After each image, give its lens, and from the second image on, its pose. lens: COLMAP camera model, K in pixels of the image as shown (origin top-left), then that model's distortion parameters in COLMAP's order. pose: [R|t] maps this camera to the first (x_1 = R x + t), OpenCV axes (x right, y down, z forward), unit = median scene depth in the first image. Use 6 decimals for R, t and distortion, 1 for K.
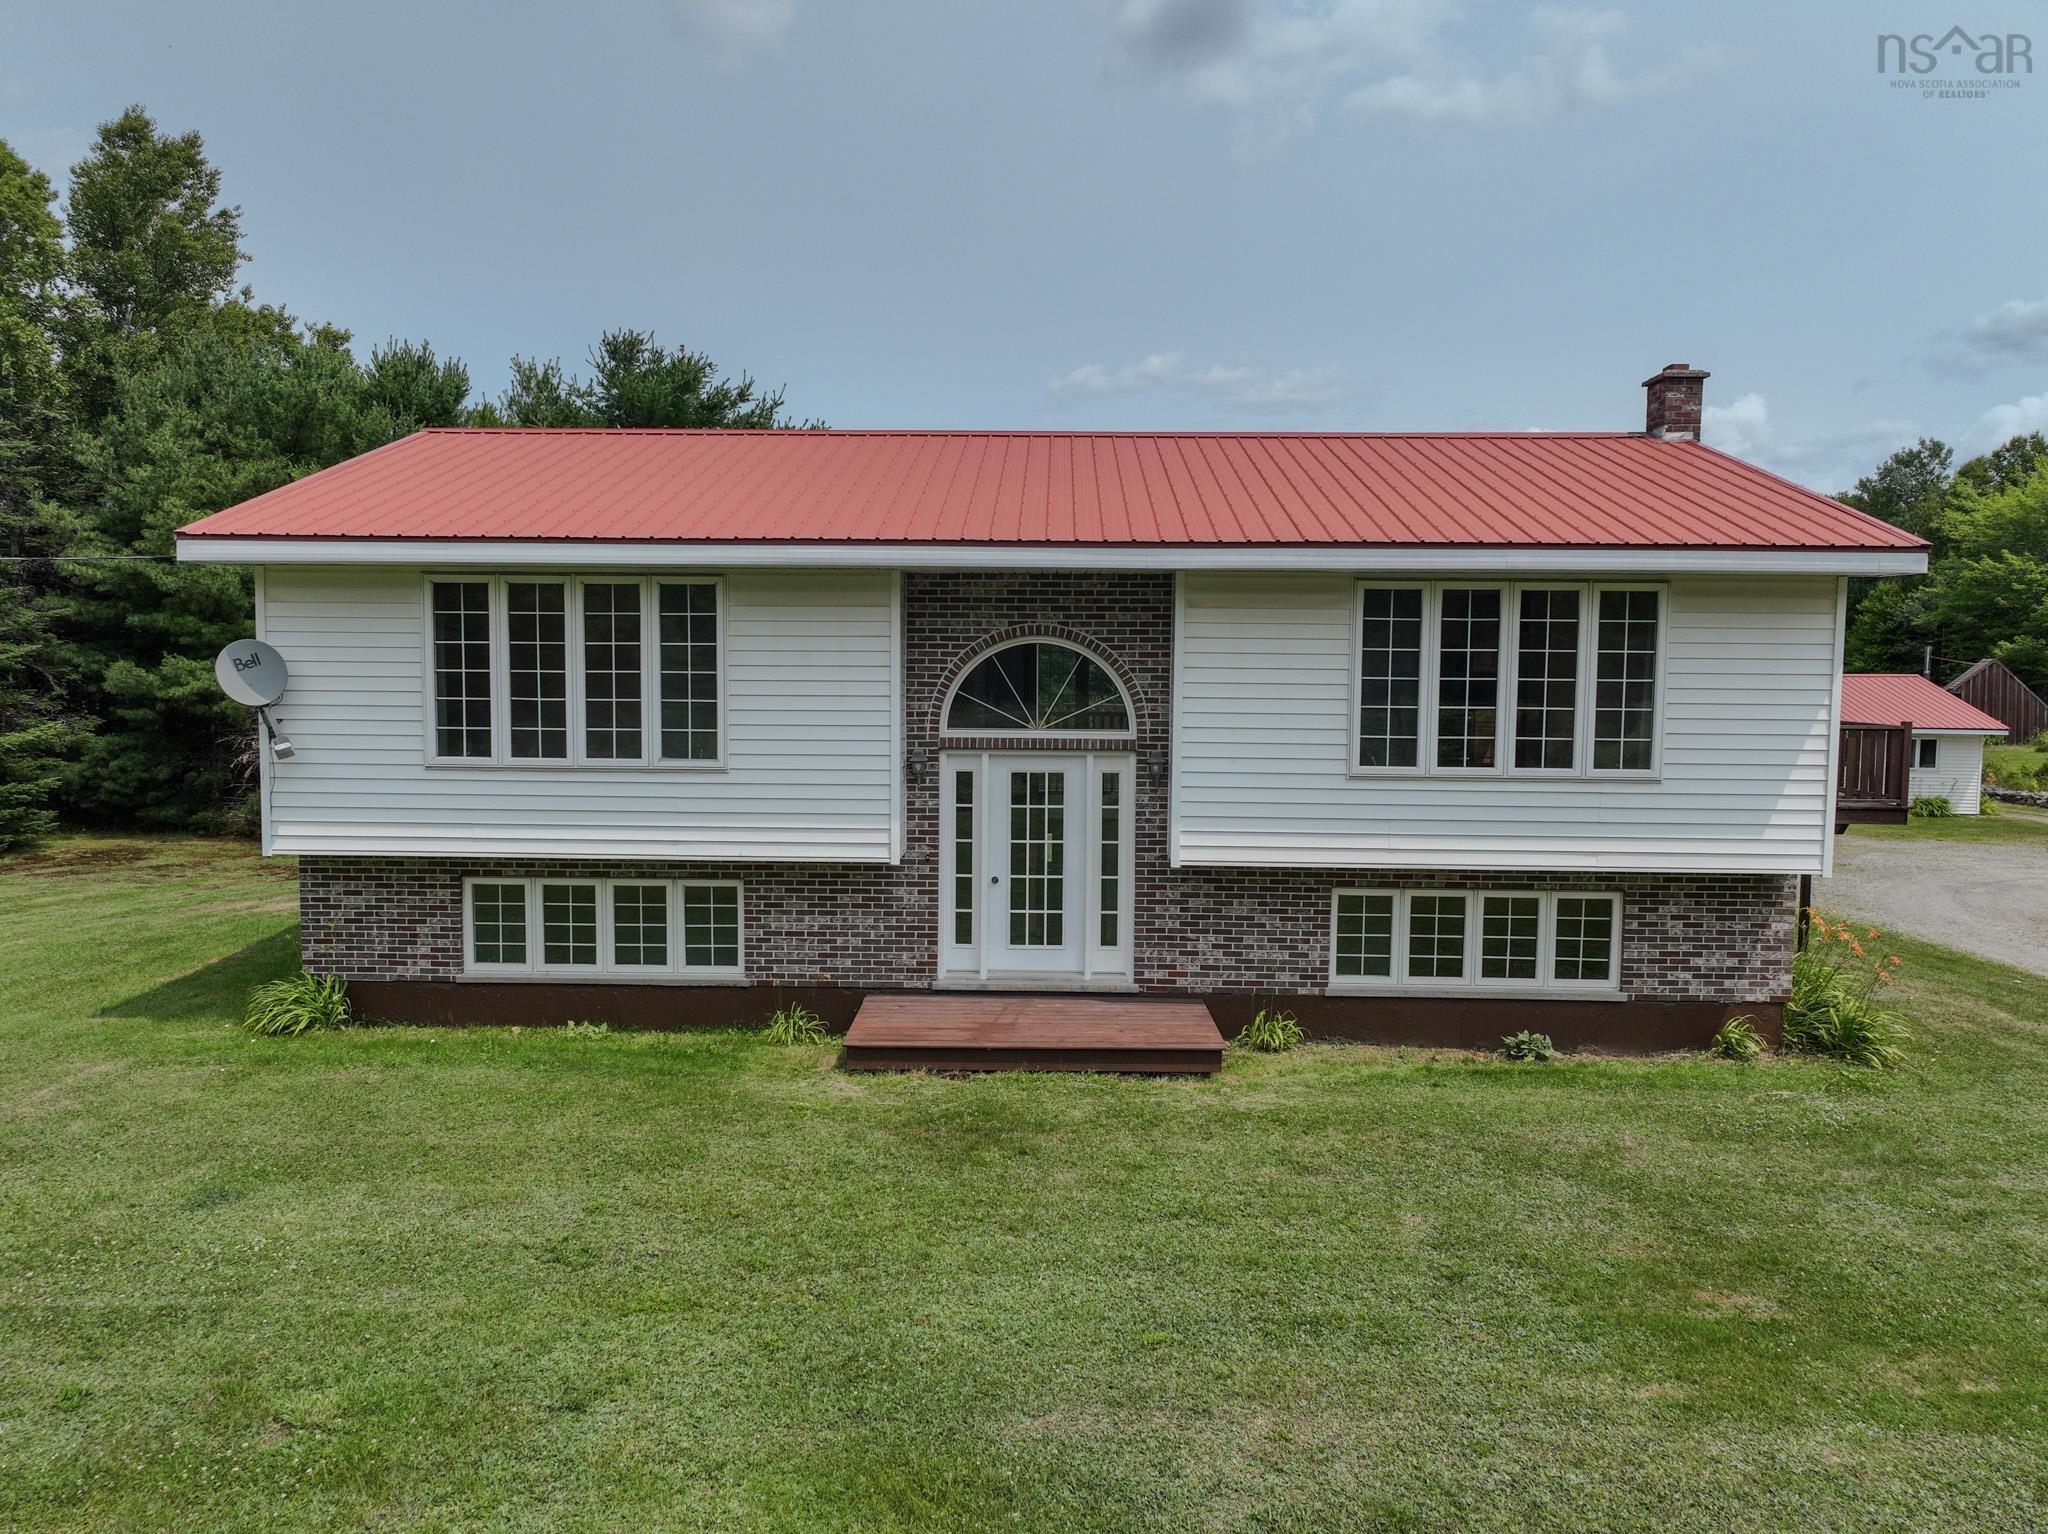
lens RADIAL K [[1439.4, 0, 1012.8], [0, 1439.4, 775.1], [0, 0, 1]] dist [0.004815, 0.006091]
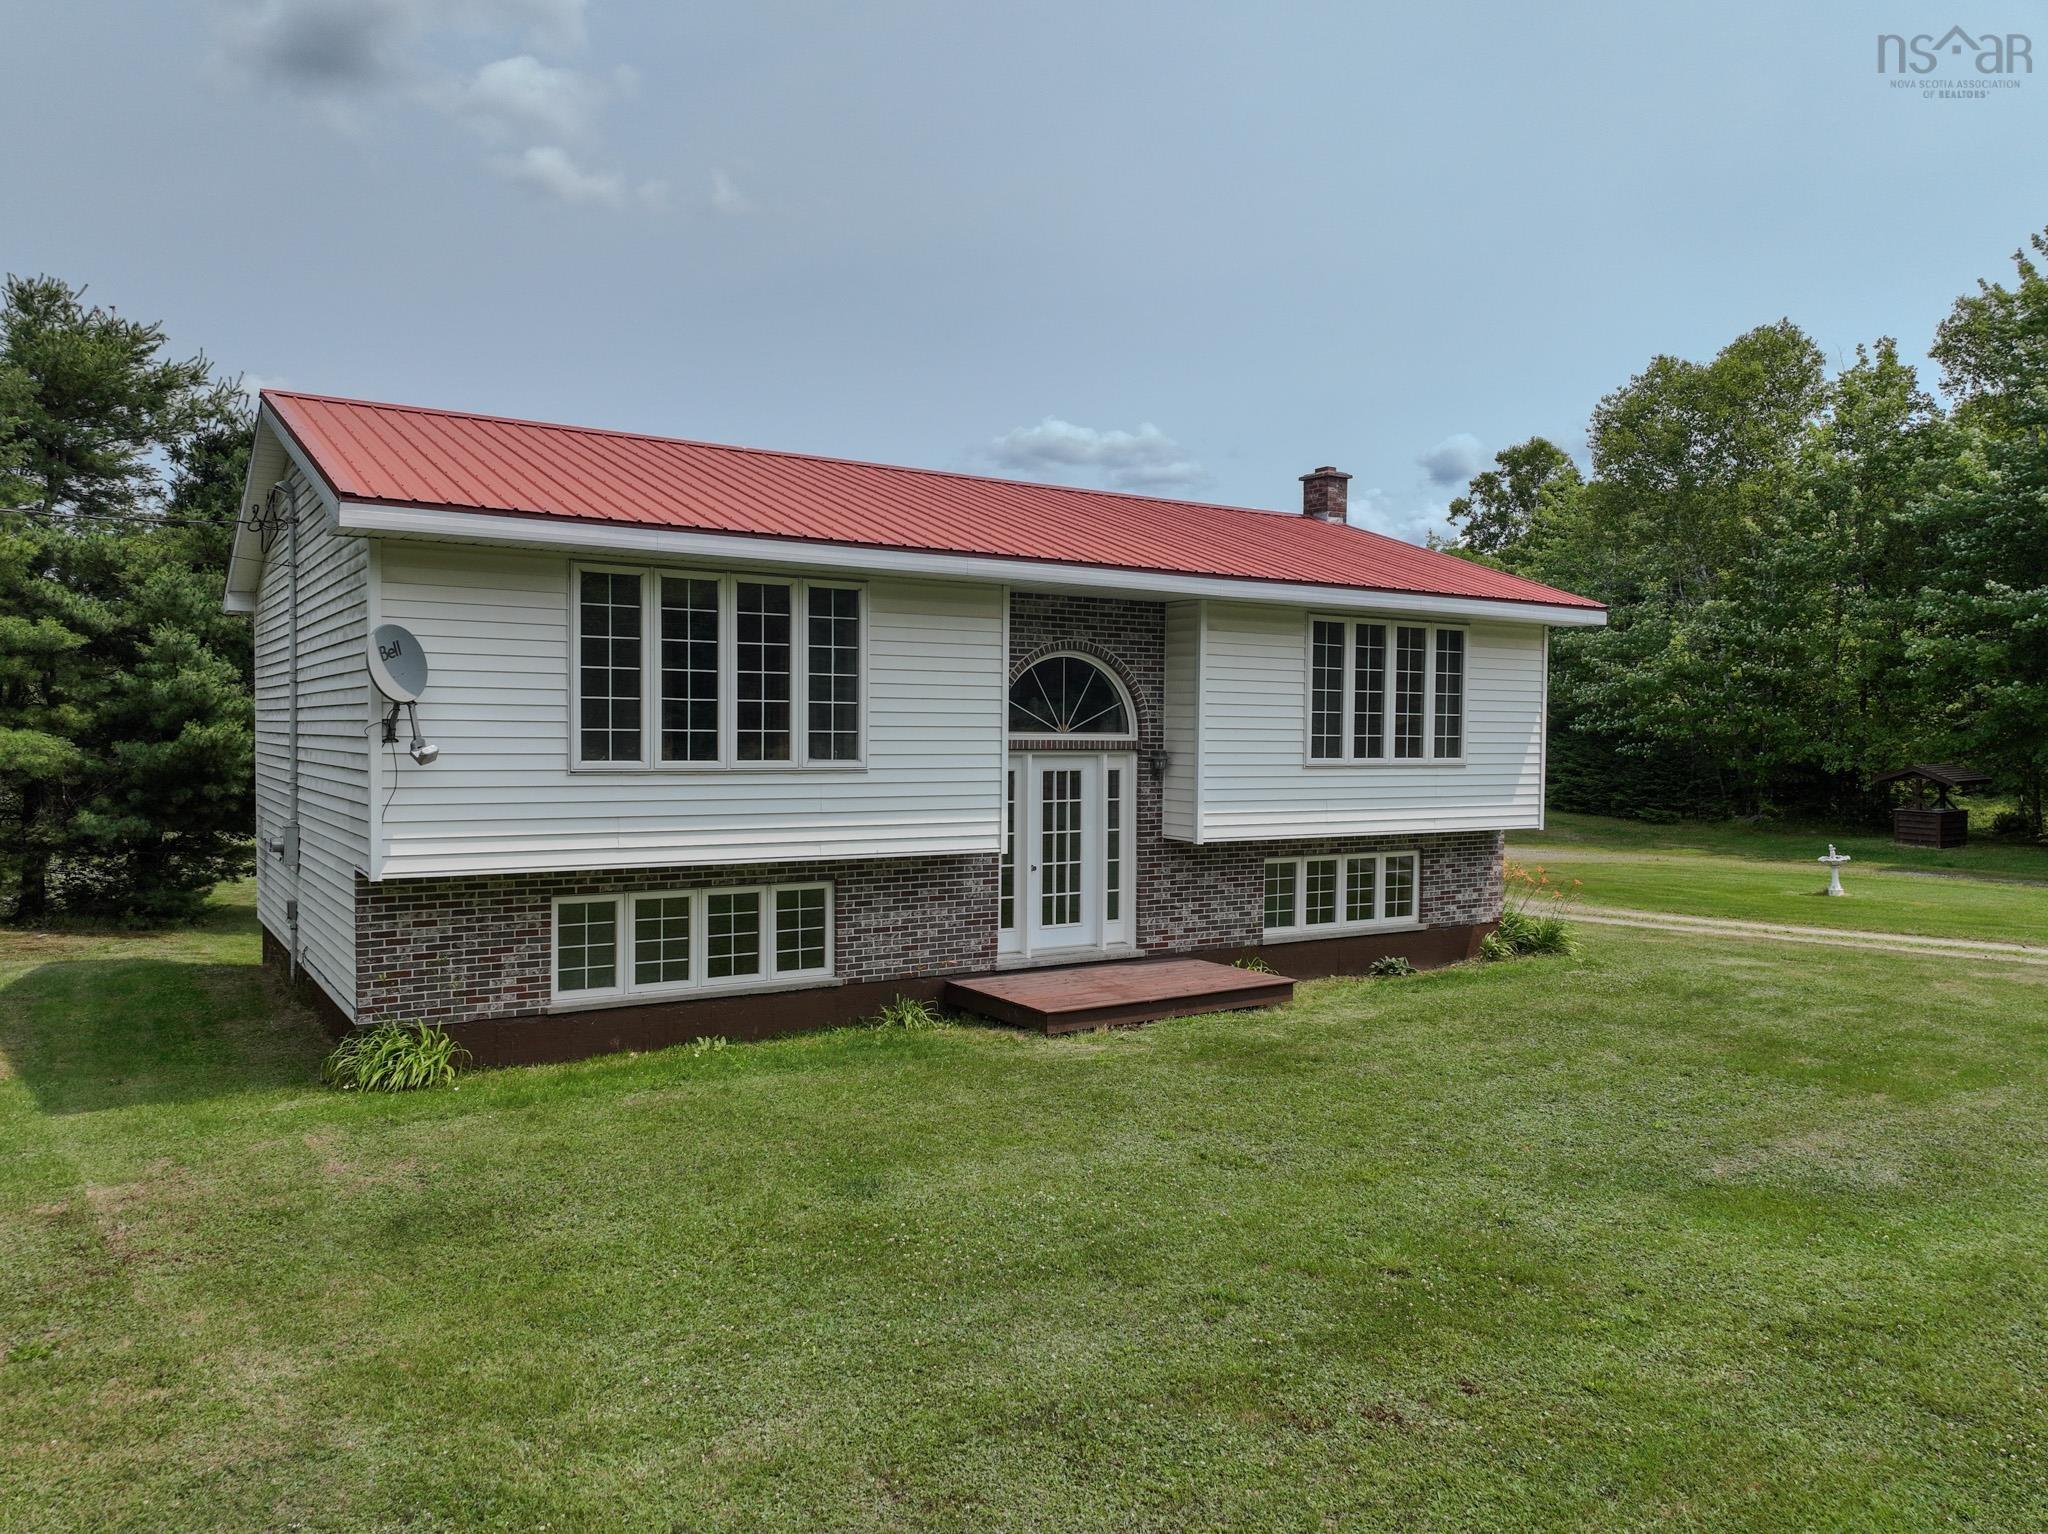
lens RADIAL K [[1439.4, 0, 1012.8], [0, 1439.4, 775.1], [0, 0, 1]] dist [0.004815, 0.006091]
pose [[0.824563, -0.018544, 0.565467, -0.663966], [0.039824, 0.998886, -0.025314, 0.029128], [-0.564367, 0.043392, 0.824382, 0.086629]]
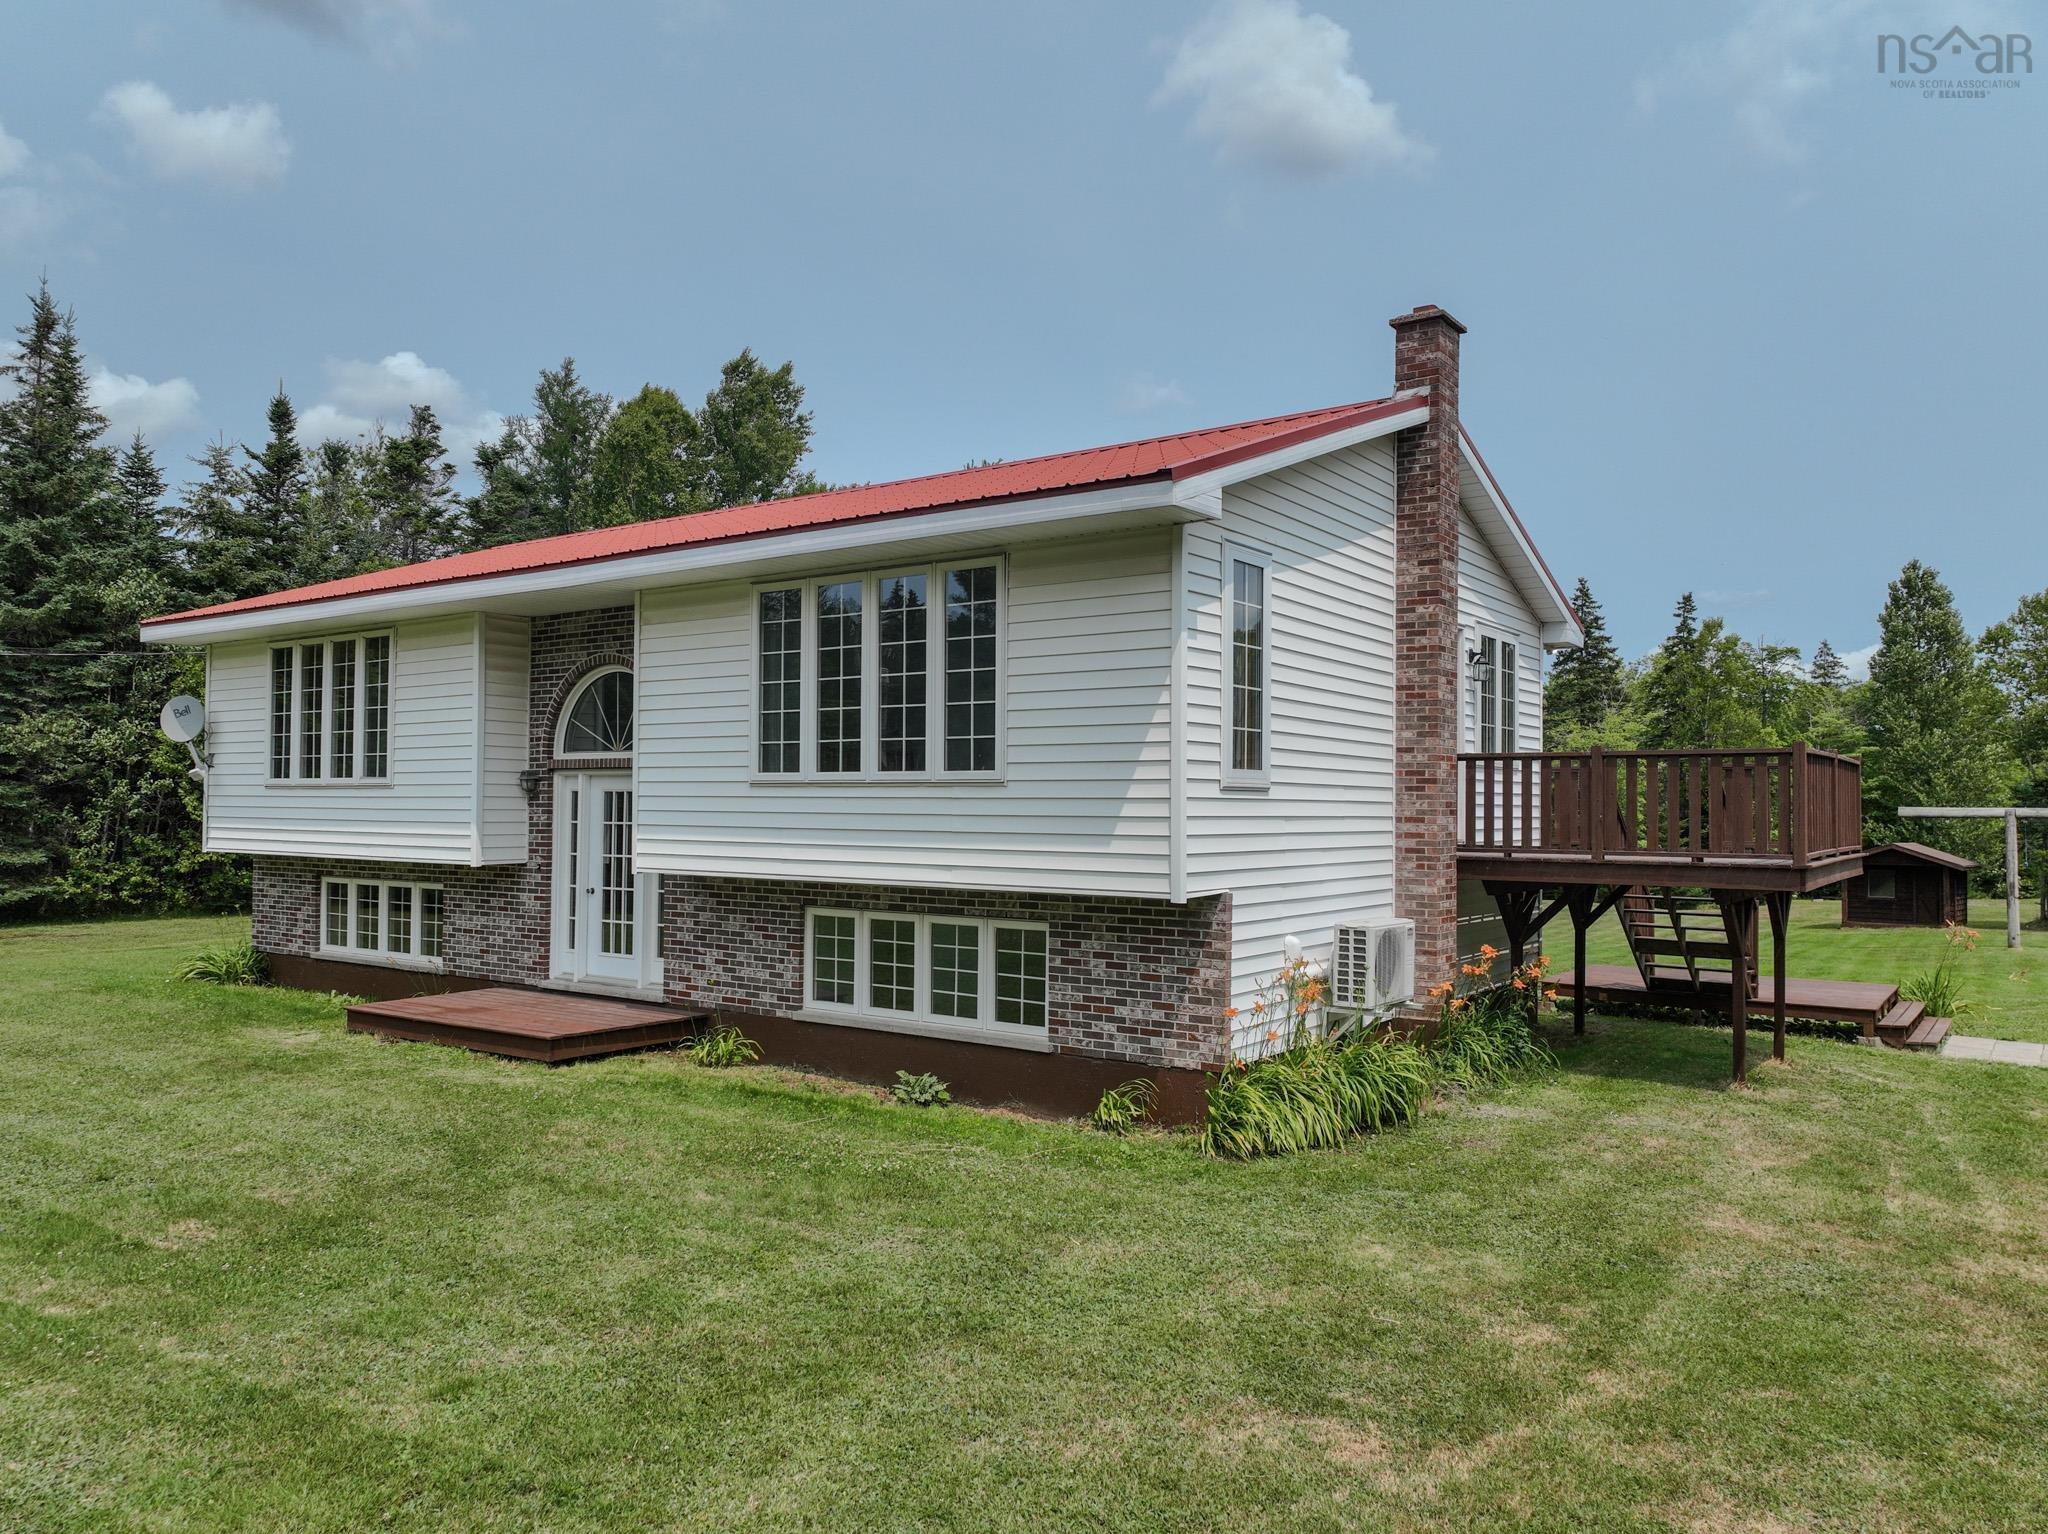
lens RADIAL K [[1439.4, 0, 1012.8], [0, 1439.4, 775.1], [0, 0, 1]] dist [0.004815, 0.006091]
pose [[0.826775, -0.015749, -0.562313, 0.876803], [-0.041663, 0.995148, -0.089128, 0.070824], [0.560988, 0.097116, 0.822107, 0.279501]]
